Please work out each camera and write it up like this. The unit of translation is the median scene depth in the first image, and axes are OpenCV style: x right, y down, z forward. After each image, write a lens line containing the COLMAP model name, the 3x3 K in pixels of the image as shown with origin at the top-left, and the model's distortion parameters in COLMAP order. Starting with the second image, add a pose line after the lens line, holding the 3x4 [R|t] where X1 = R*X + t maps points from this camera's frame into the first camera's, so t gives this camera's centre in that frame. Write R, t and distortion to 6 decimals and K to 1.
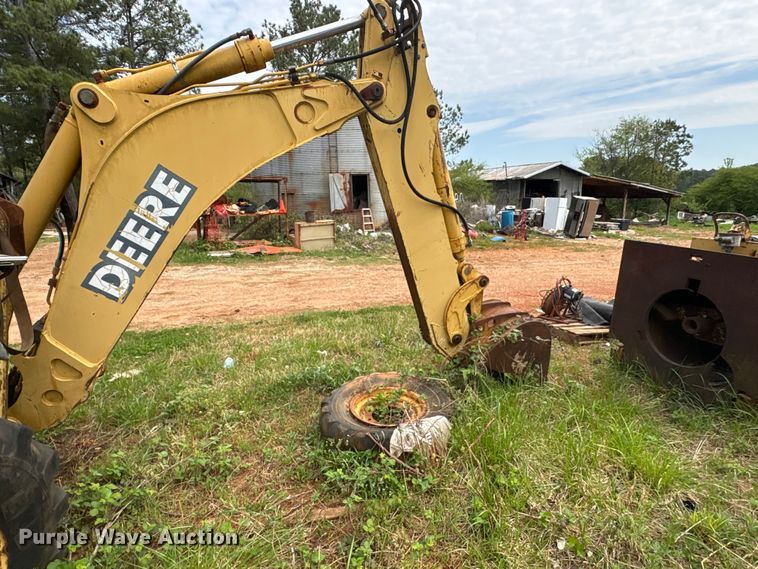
lens RADIAL K [[396.2, 0, 379.0], [0, 396.2, 285.7], [0, 0, 1]] dist [-0.000755, 0.000322]
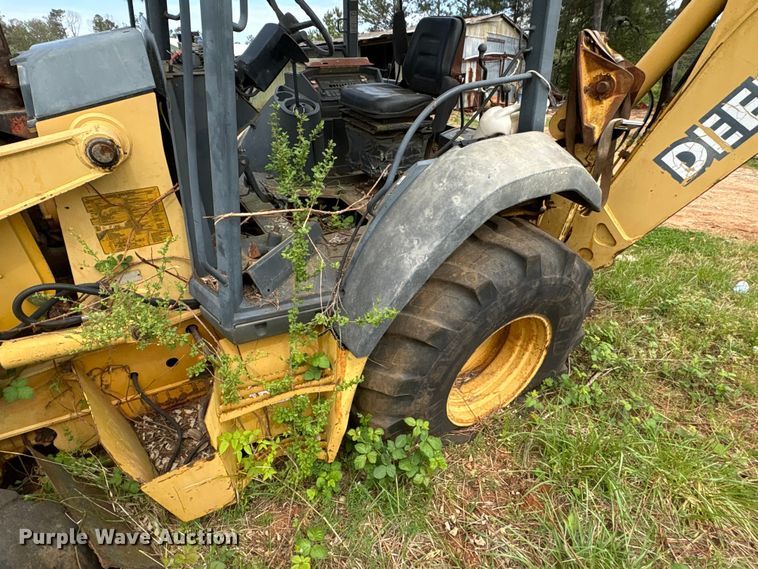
lens RADIAL K [[396.2, 0, 379.0], [0, 396.2, 285.7], [0, 0, 1]] dist [-0.000755, 0.000322]
pose [[0.470105, 0.399076, -0.787235, -0.147453], [-0.180505, 0.916559, 0.356845, 0.057462], [0.863955, -0.025655, 0.502914, -0.122740]]
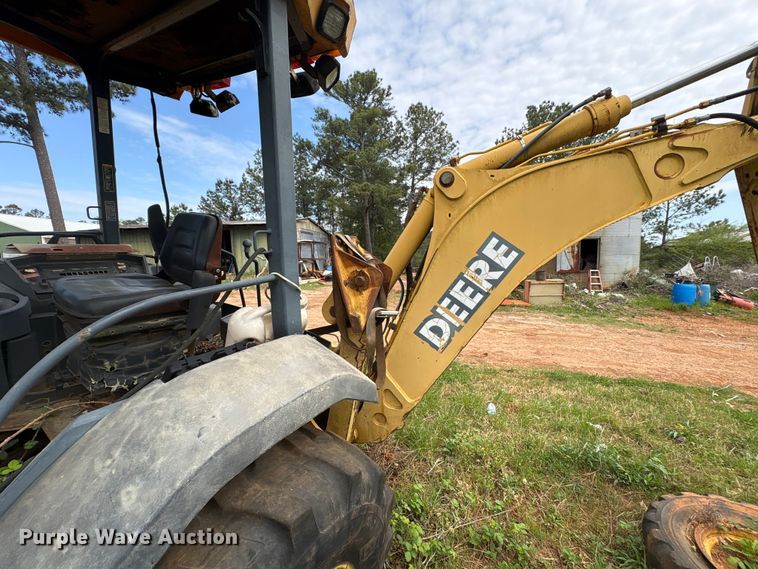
lens RADIAL K [[302.0, 0, 378.4], [0, 302.0, 285.8], [0, 0, 1]] dist [-0.001193, 0.000016]
pose [[0.818312, 0.064728, -0.571118, -0.314447], [-0.136329, 0.987142, -0.083458, -0.047718], [0.558373, 0.146154, 0.816614, 0.167831]]
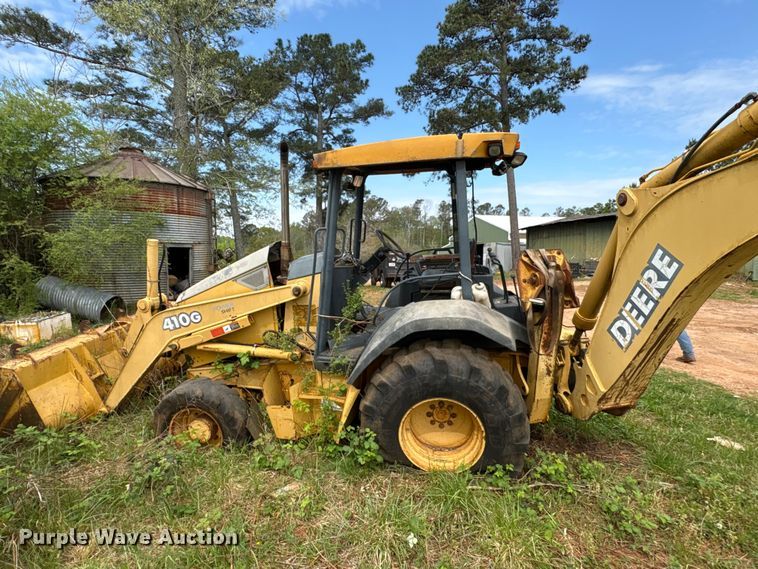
lens RADIAL K [[396.2, 0, 379.0], [0, 396.2, 285.7], [0, 0, 1]] dist [-0.000755, 0.000322]
pose [[-0.206519, 0.096529, -0.973669, 0.705425], [-0.208583, 0.967904, 0.140199, -0.170892], [0.955951, 0.232045, -0.179756, 0.435515]]
